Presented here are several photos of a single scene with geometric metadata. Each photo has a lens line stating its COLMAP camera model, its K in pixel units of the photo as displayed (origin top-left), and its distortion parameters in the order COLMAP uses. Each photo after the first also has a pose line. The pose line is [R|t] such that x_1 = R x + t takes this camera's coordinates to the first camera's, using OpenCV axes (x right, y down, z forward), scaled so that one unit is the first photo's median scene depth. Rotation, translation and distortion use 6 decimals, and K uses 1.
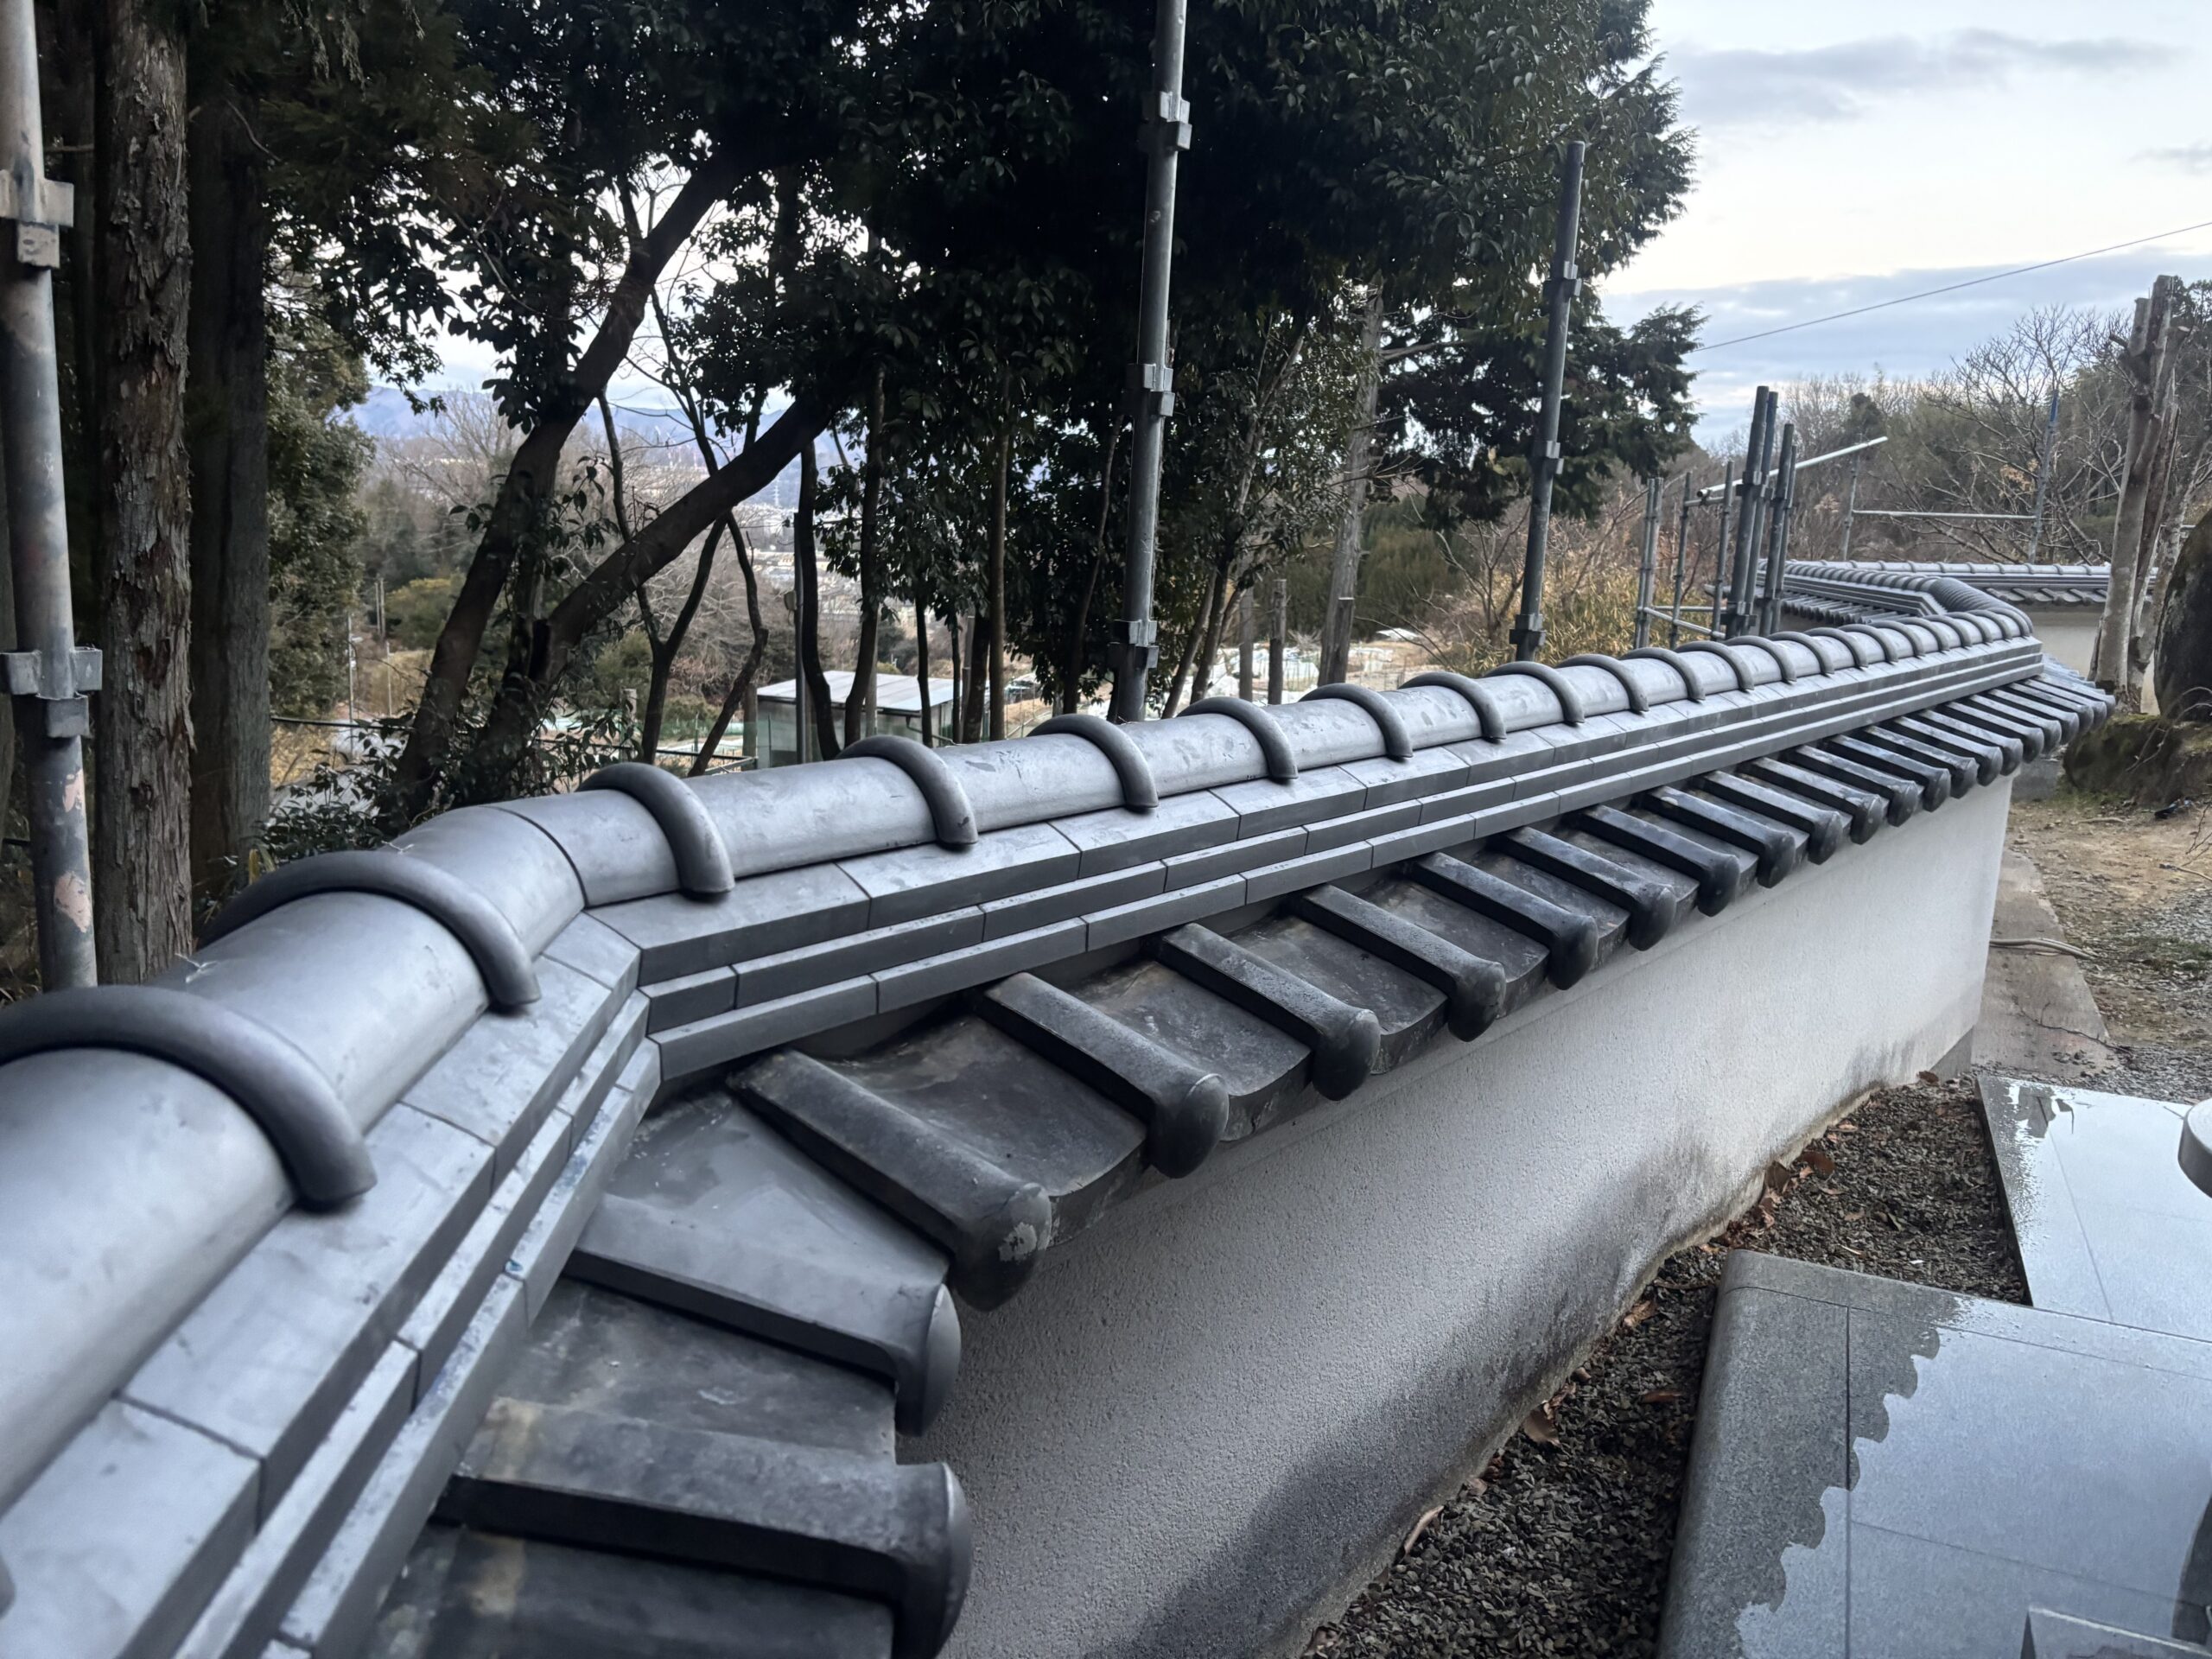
lens RADIAL K [[1703.3, 0, 1100.4], [0, 1703.3, 803.7], [0, 0, 1]] dist [0.120462, -0.122631]
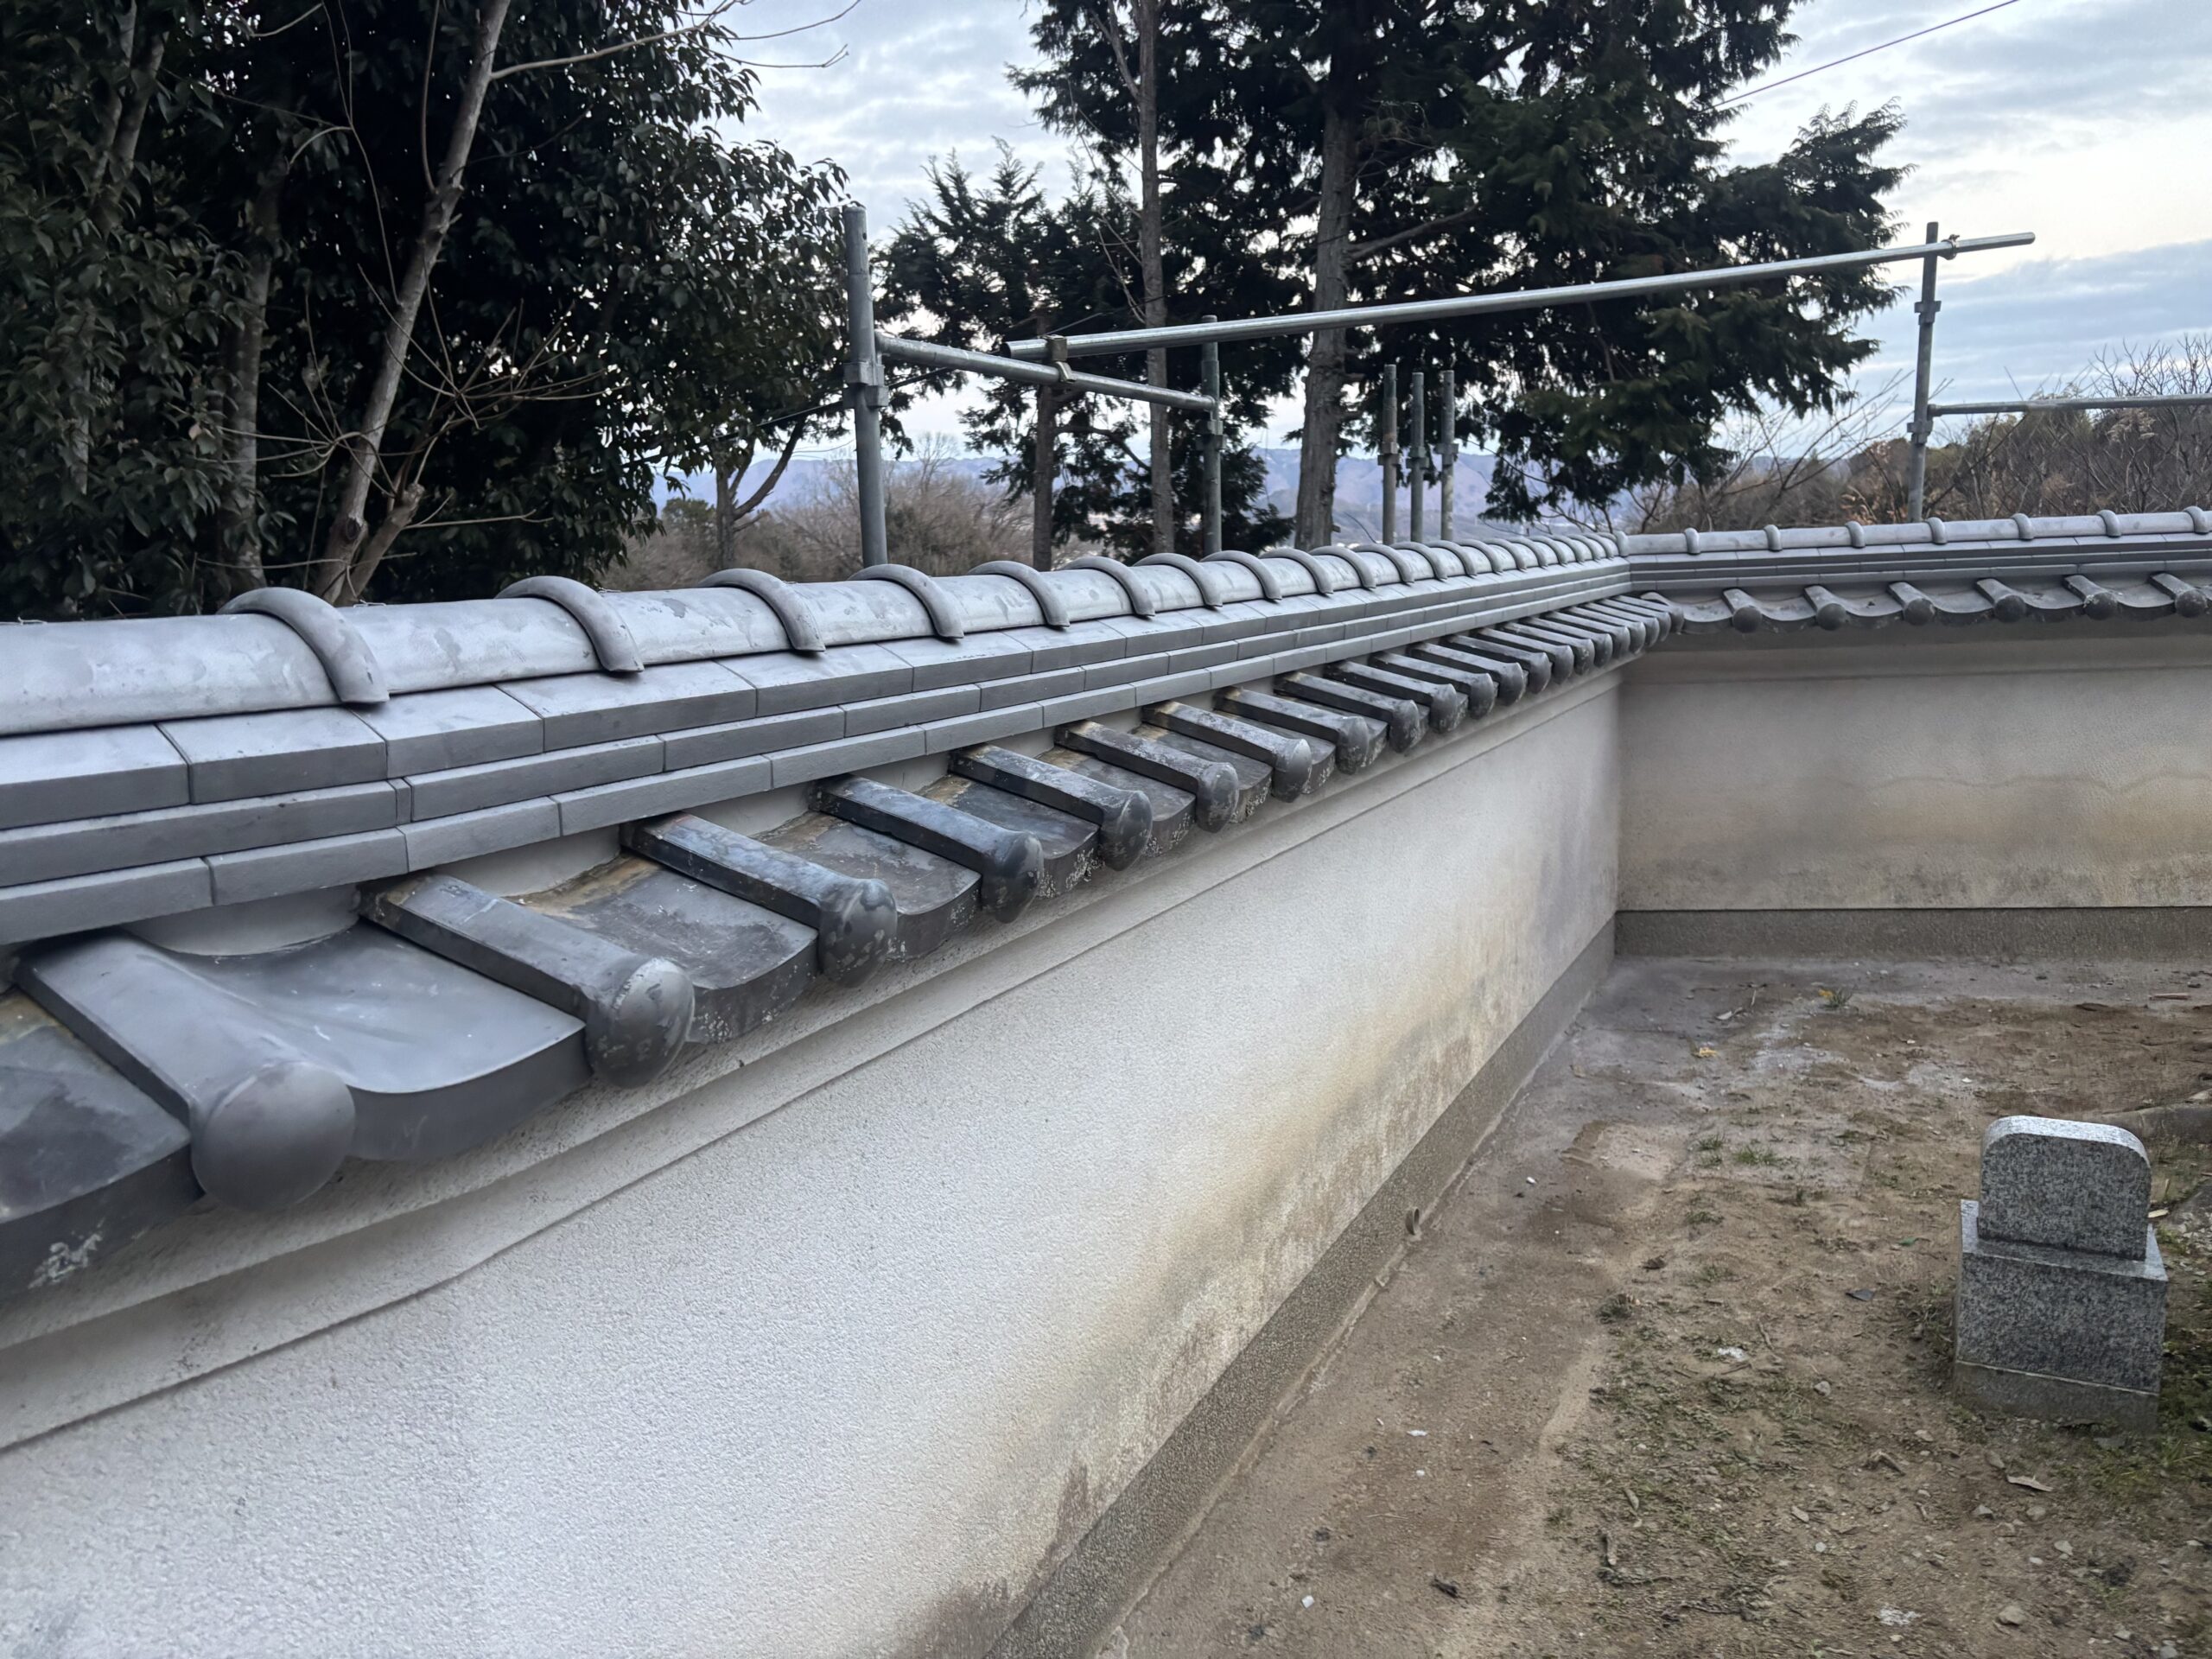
lens RADIAL K [[1703.3, 0, 1100.4], [0, 1703.3, 803.7], [0, 0, 1]] dist [0.120462, -0.122631]
pose [[0.966266, -0.032490, -0.255488, 0.280408], [0.030199, 0.999461, -0.012884, -0.060471], [0.255769, 0.004734, 0.966726, 0.433200]]
